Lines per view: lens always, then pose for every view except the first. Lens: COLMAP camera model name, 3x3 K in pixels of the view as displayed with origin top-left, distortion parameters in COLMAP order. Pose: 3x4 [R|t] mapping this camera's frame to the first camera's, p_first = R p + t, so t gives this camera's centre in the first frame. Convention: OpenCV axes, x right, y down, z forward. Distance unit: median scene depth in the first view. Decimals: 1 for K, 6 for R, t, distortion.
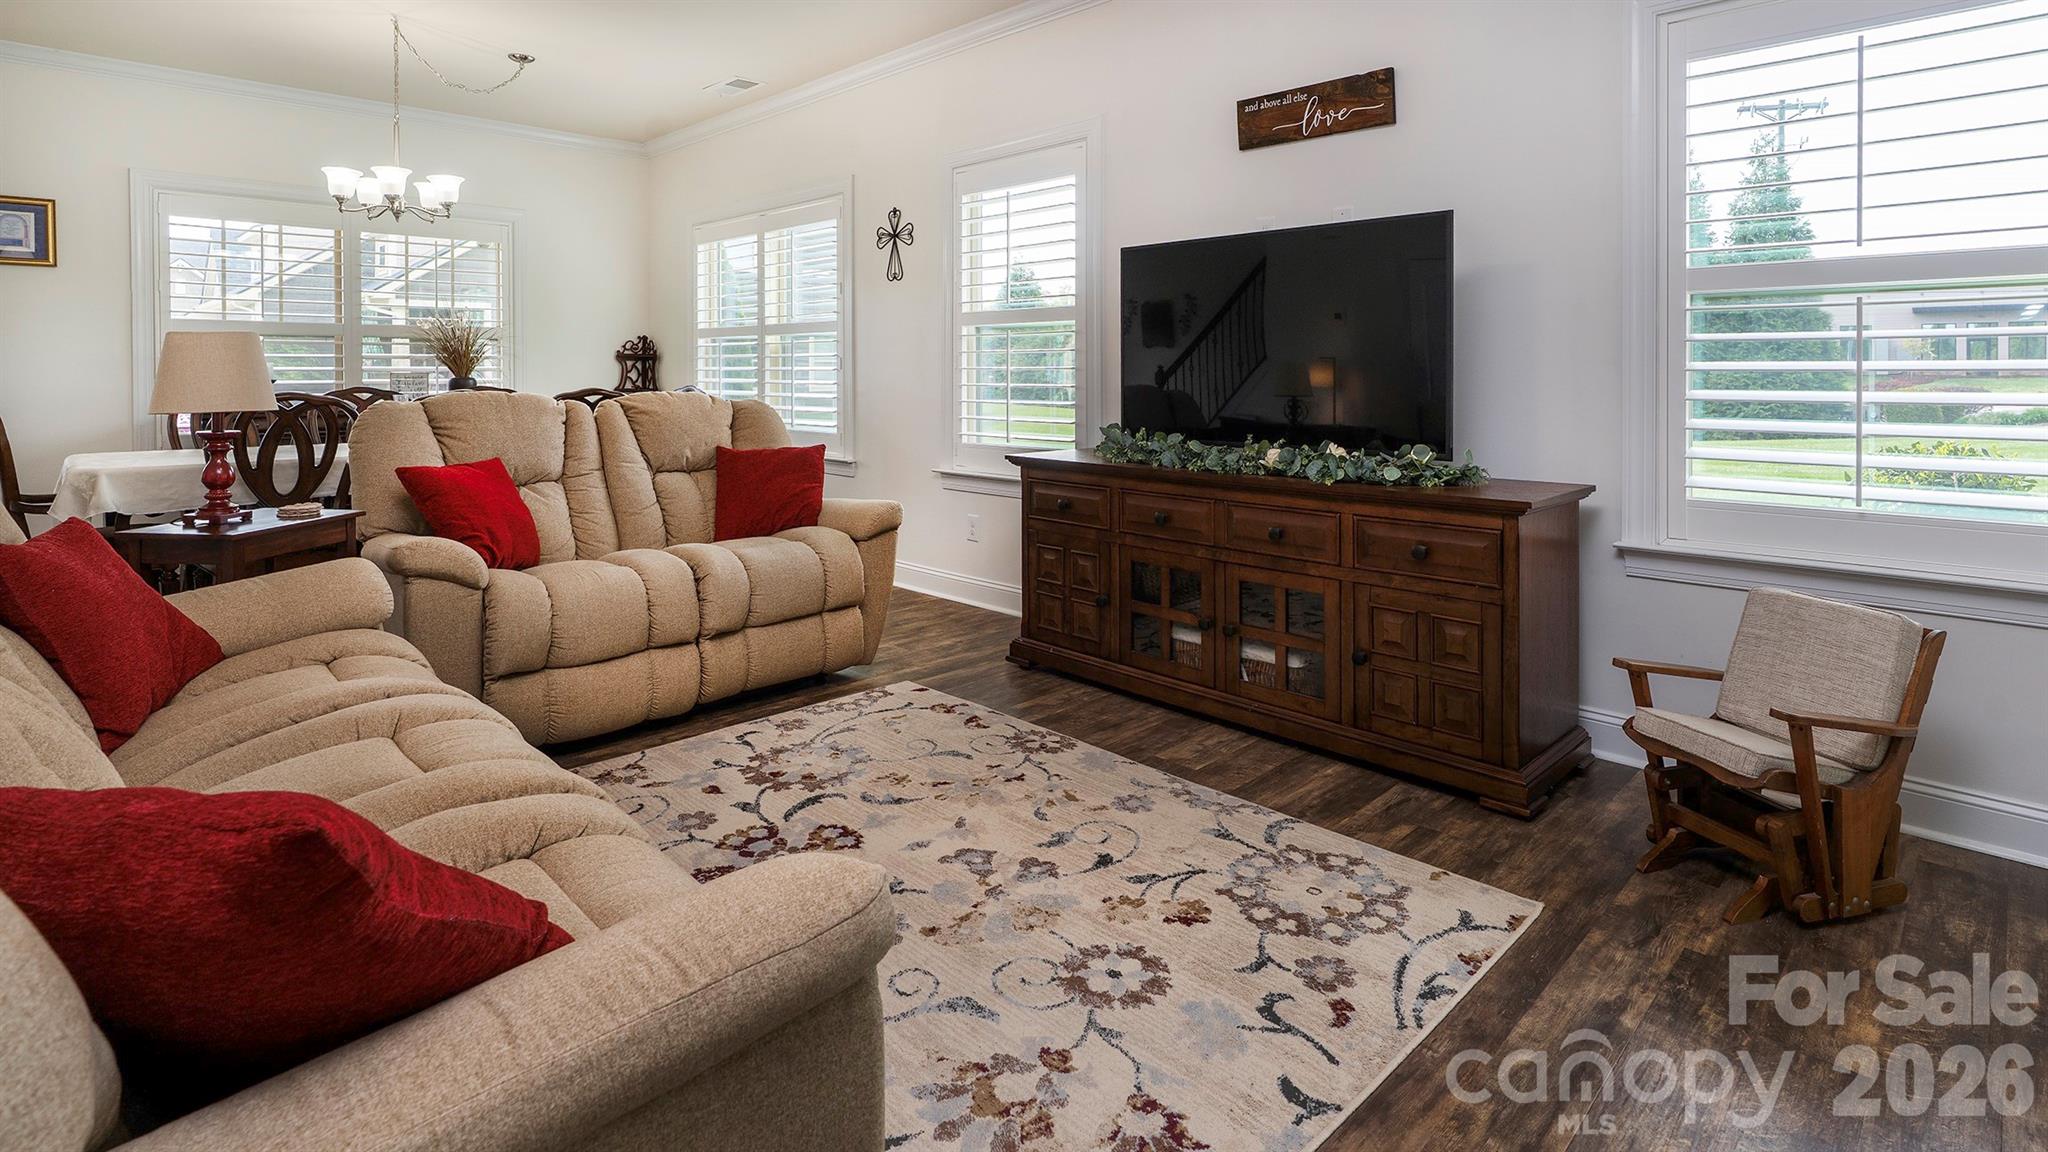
lens RADIAL K [[1019.5, 0, 966.3], [0, 1019.5, 479.0], [0, 0, 1]] dist [-0.003359, -0.000443]
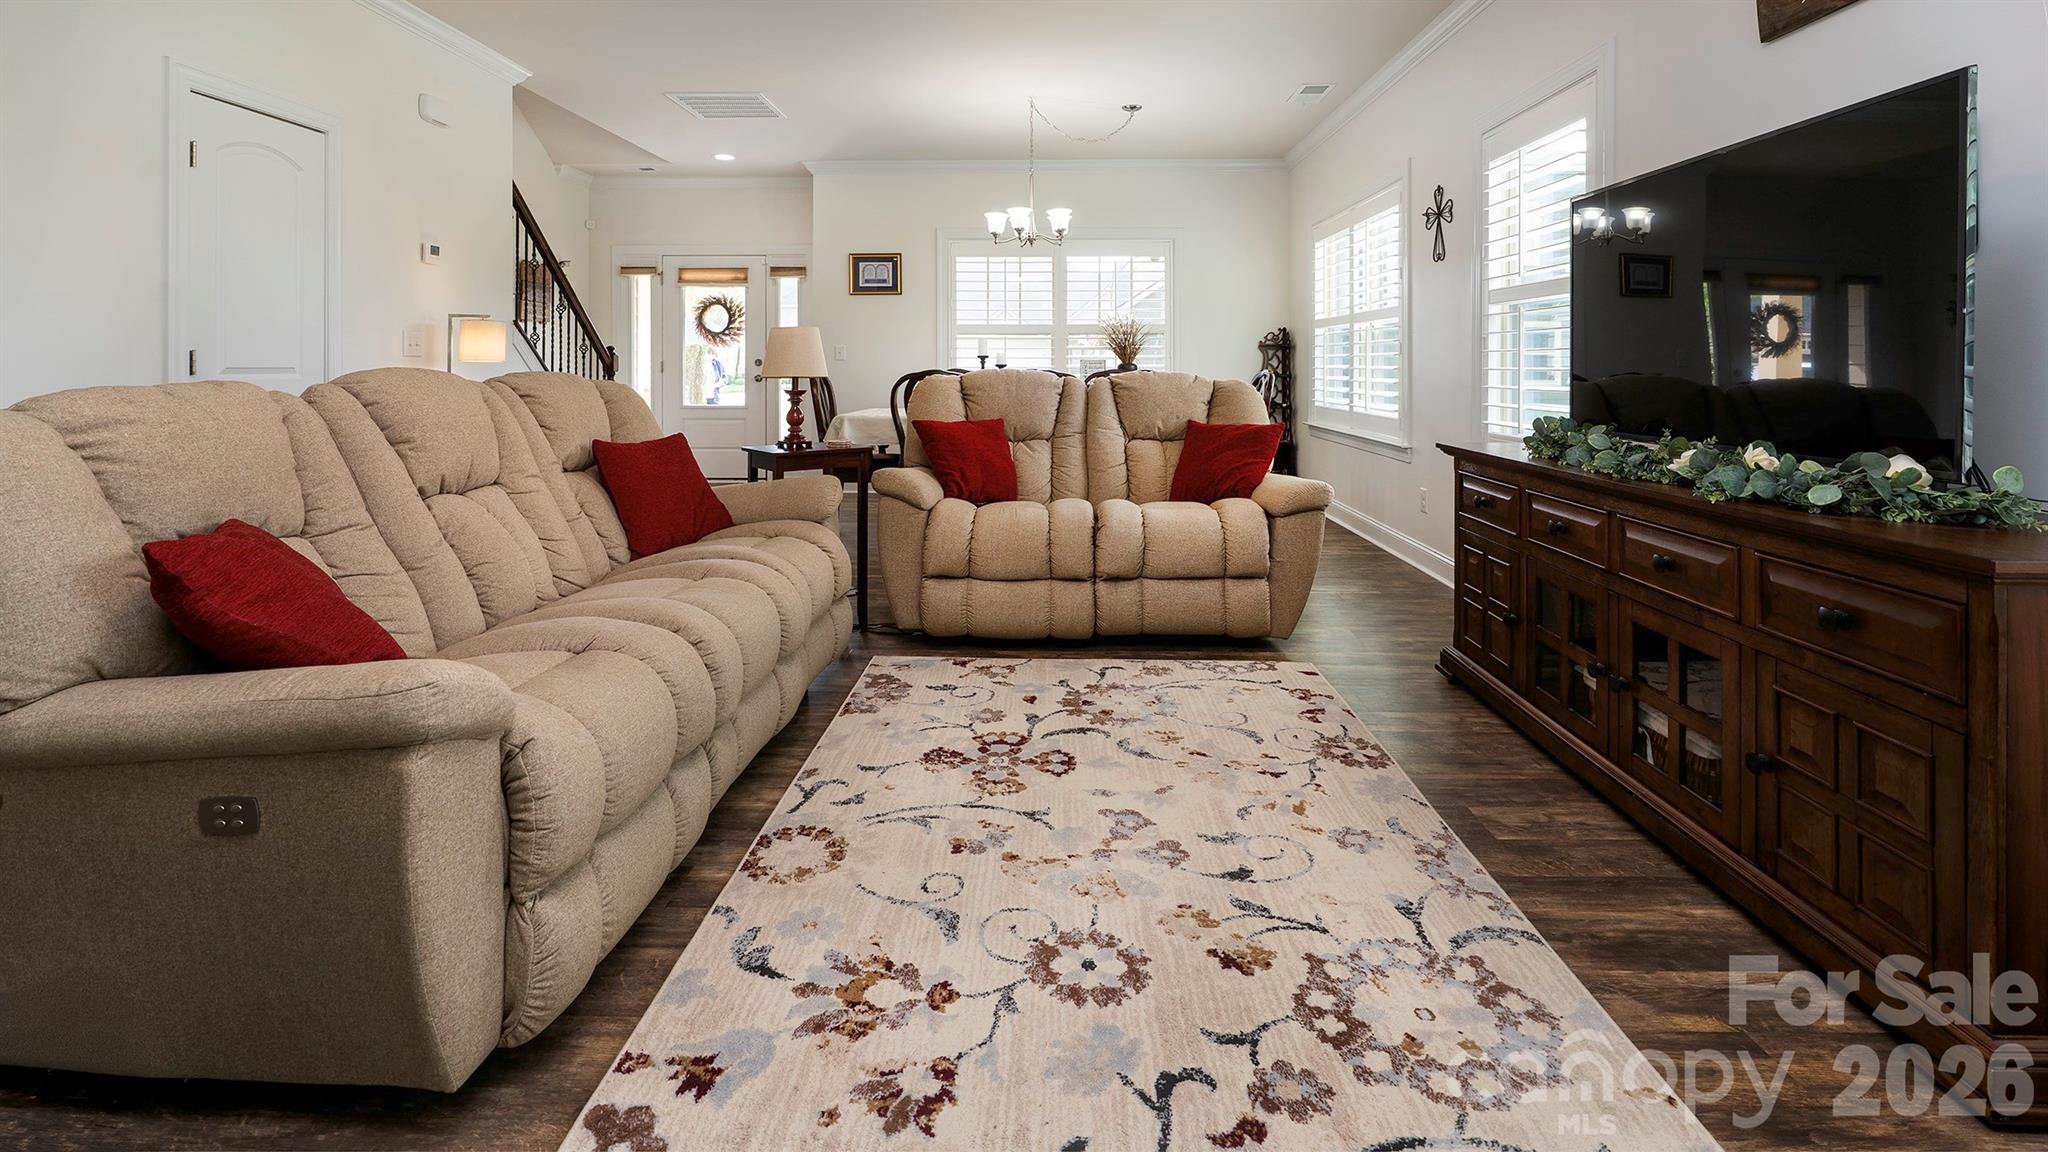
lens RADIAL K [[889.5, 0, 1016.5], [0, 889.5, 445.4], [0, 0, 1]] dist [-0.001868, -0.000003]
pose [[0.703691, 0.064211, -0.707599, 0.451095], [-0.074976, 0.997058, 0.015916, -0.007280], [0.706539, 0.041853, 0.706435, 0.232500]]
